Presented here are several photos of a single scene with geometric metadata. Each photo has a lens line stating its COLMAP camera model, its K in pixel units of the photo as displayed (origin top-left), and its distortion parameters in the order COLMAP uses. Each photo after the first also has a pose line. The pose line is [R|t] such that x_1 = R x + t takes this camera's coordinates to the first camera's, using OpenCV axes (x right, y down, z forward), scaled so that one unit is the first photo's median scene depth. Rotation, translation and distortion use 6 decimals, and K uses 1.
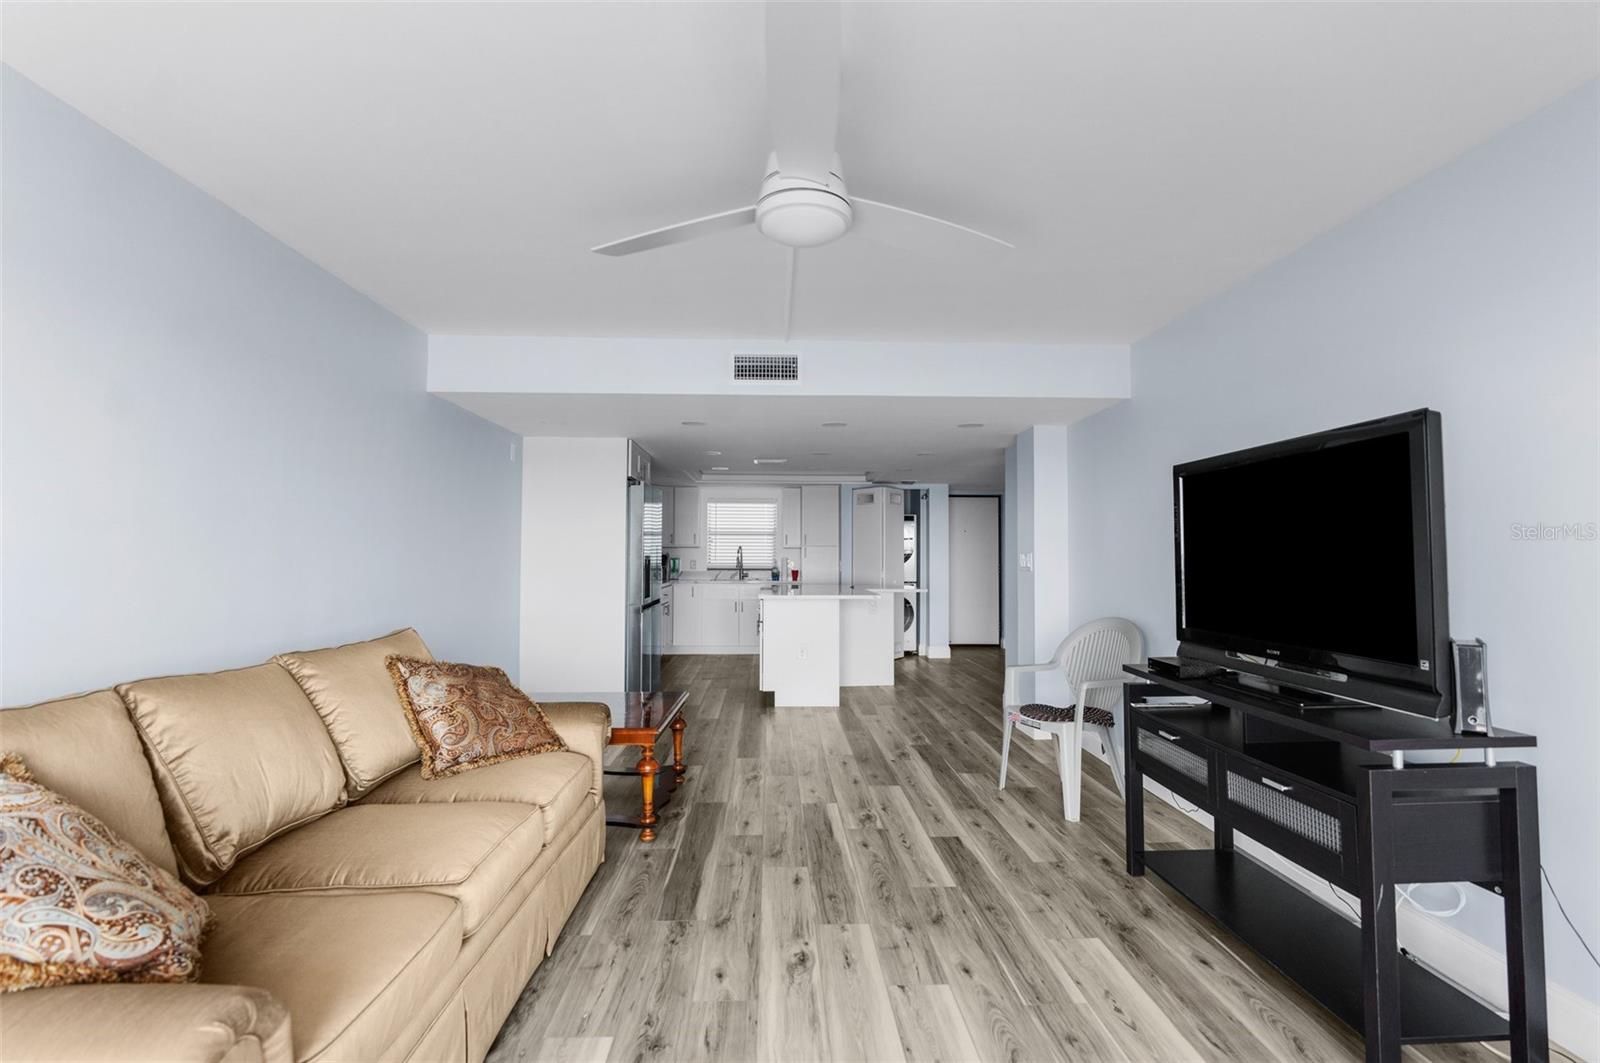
lens RADIAL K [[738.2, 0, 797.2], [0, 738.2, 533.1], [0, 0, 1]] dist [-0.015585, 0.006554]
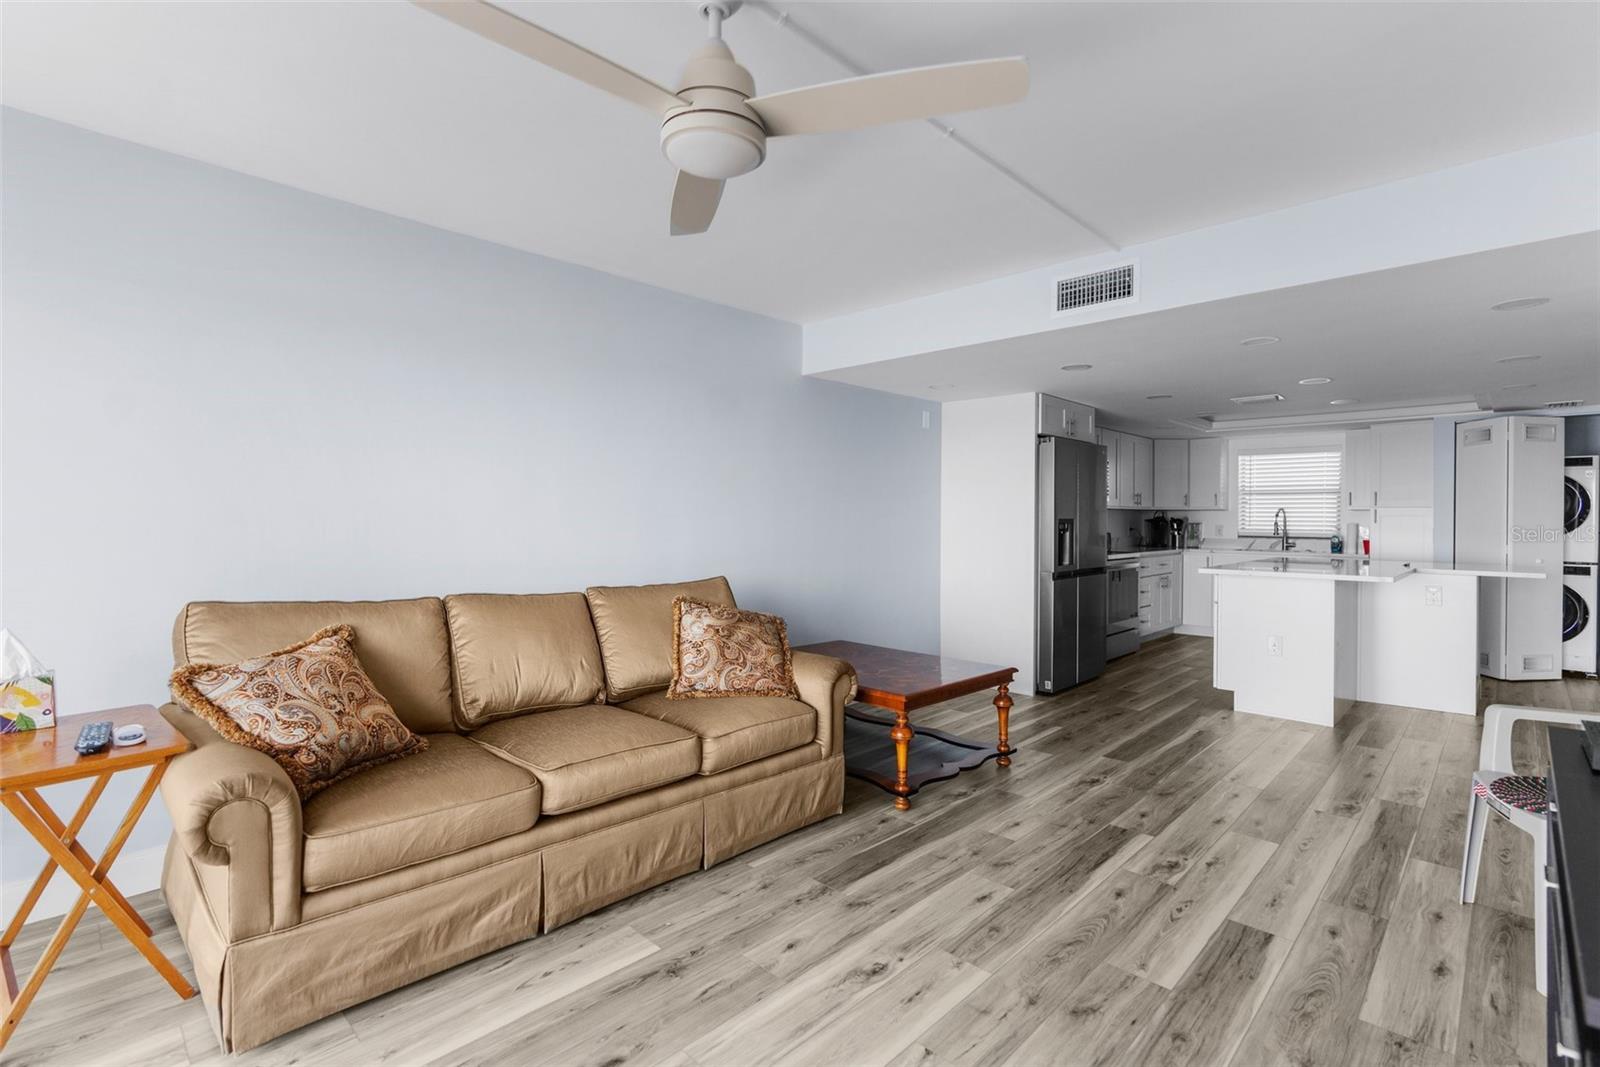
lens RADIAL K [[738.2, 0, 797.0], [0, 738.2, 523.8], [0, 0, 1]] dist [-0.015585, 0.006554]
pose [[0.688630, 0.007425, -0.725075, 0.466353], [0.018084, 0.999461, 0.027409, 0.011257], [0.724888, -0.031987, 0.688124, 0.271557]]
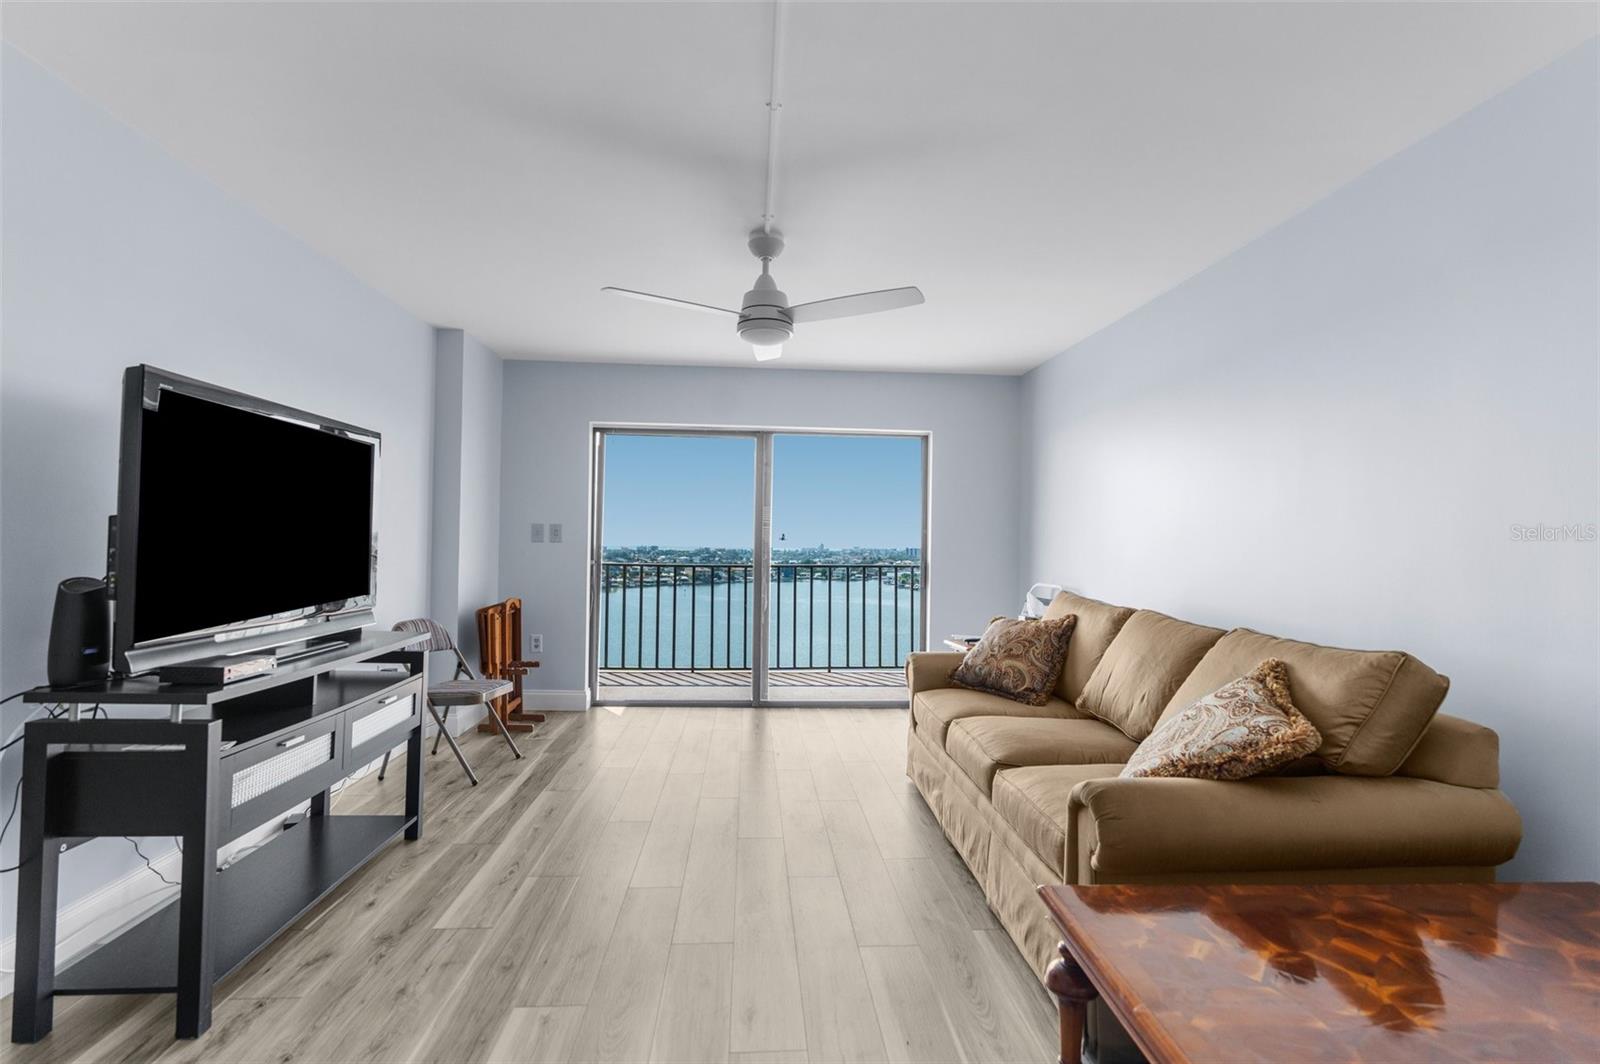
lens RADIAL K [[738.2, 0, 803.2], [0, 738.2, 521.9], [0, 0, 1]] dist [-0.015585, 0.006554]
pose [[-0.999011, -0.023646, -0.037646, -0.011321], [-0.021100, 0.997555, -0.066628, 0.075074], [0.039129, -0.065768, -0.997067, 1.682640]]
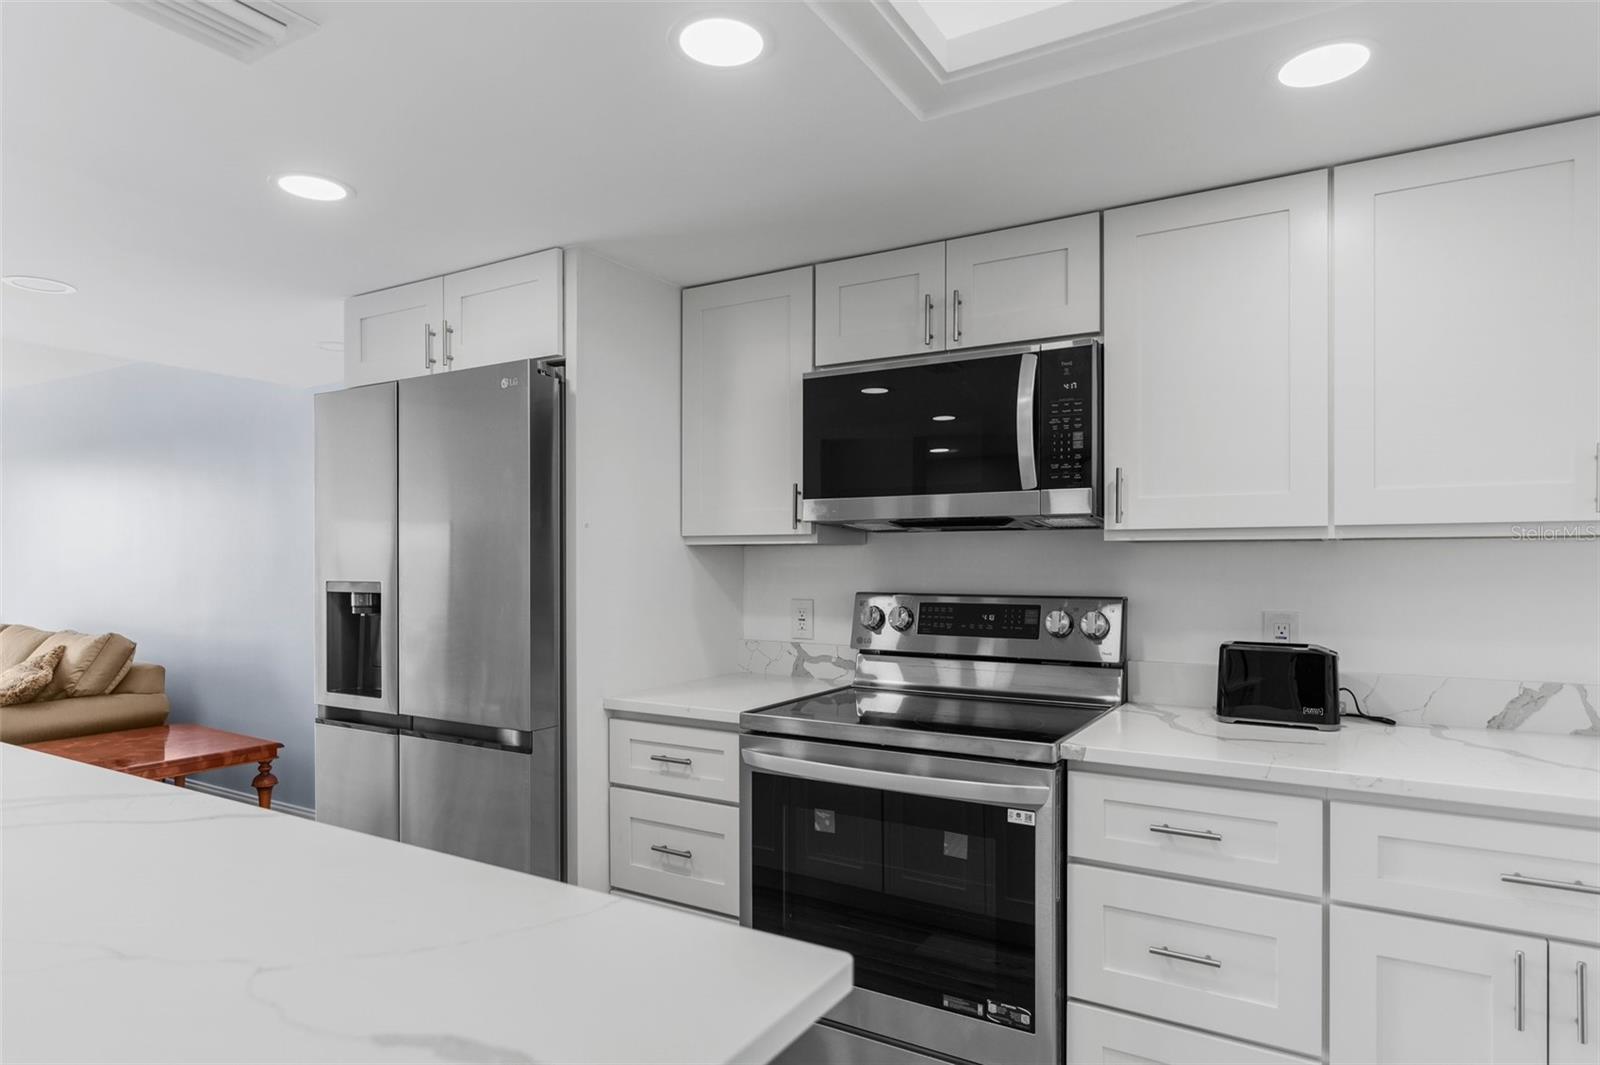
lens RADIAL K [[918.3, 0, 802.2], [0, 918.3, 562.4], [0, 0, 1]] dist [-0.007767, 0.004464]
pose [[-0.541527, 0.001670, -0.840682, 0.131452], [0.026435, 0.999537, -0.015042, 0.068084], [0.840268, -0.030369, -0.541320, 2.958262]]
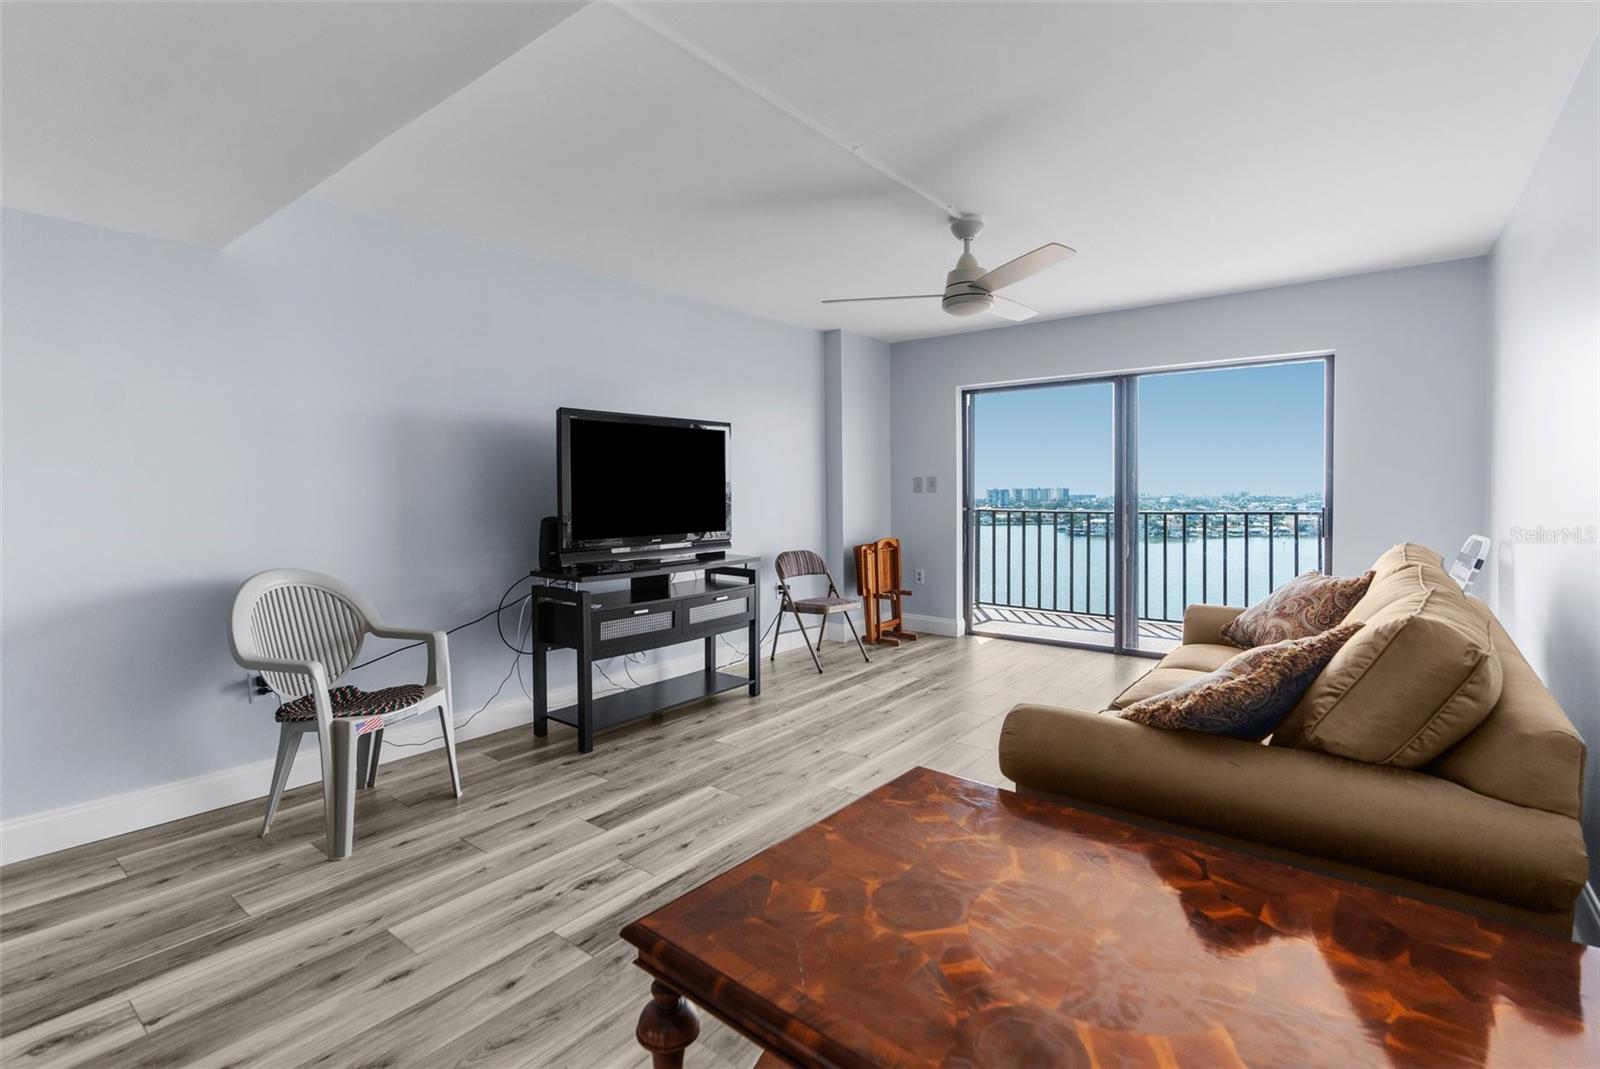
lens RADIAL K [[738.2, 0, 807.8], [0, 738.2, 496.1], [0, 0, 1]] dist [-0.015585, 0.006554]
pose [[-0.768797, -0.007538, 0.639448, -0.571836], [-0.022074, 0.999647, -0.014755, 0.067537], [-0.639111, -0.025459, -0.768693, 1.722303]]
